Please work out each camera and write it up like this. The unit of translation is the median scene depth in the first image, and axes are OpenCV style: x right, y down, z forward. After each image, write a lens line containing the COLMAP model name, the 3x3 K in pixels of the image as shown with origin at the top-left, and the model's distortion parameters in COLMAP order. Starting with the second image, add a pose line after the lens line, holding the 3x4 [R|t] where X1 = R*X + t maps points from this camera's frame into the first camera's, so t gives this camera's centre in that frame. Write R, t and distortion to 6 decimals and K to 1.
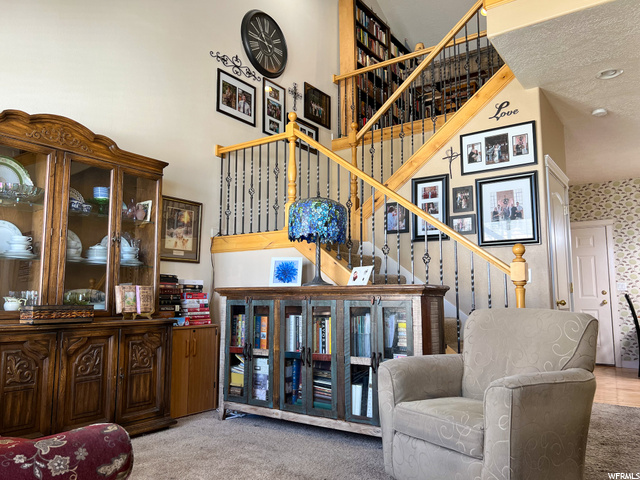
lens RADIAL K [[480.8, 0, 325.4], [0, 480.8, 243.5], [0, 0, 1]] dist [0.032381, -0.040720]
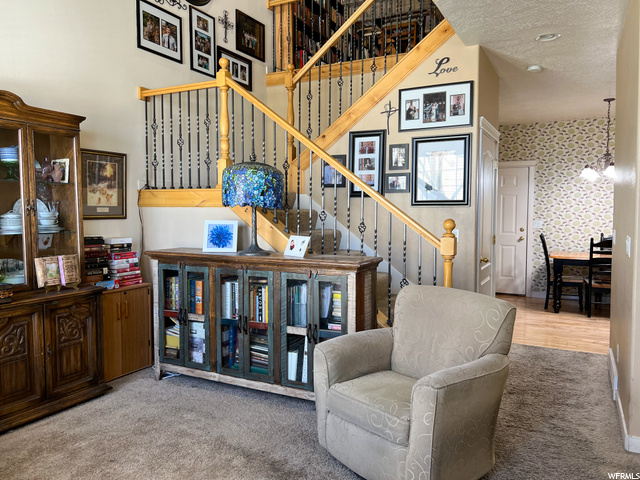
lens RADIAL K [[480.8, 0, 323.7], [0, 480.8, 238.3], [0, 0, 1]] dist [0.032381, -0.040720]
pose [[0.991119, -0.005309, 0.132875, -0.004271], [-0.017718, 0.985022, 0.171514, -0.108070], [-0.131796, -0.172344, 0.976180, 0.017527]]
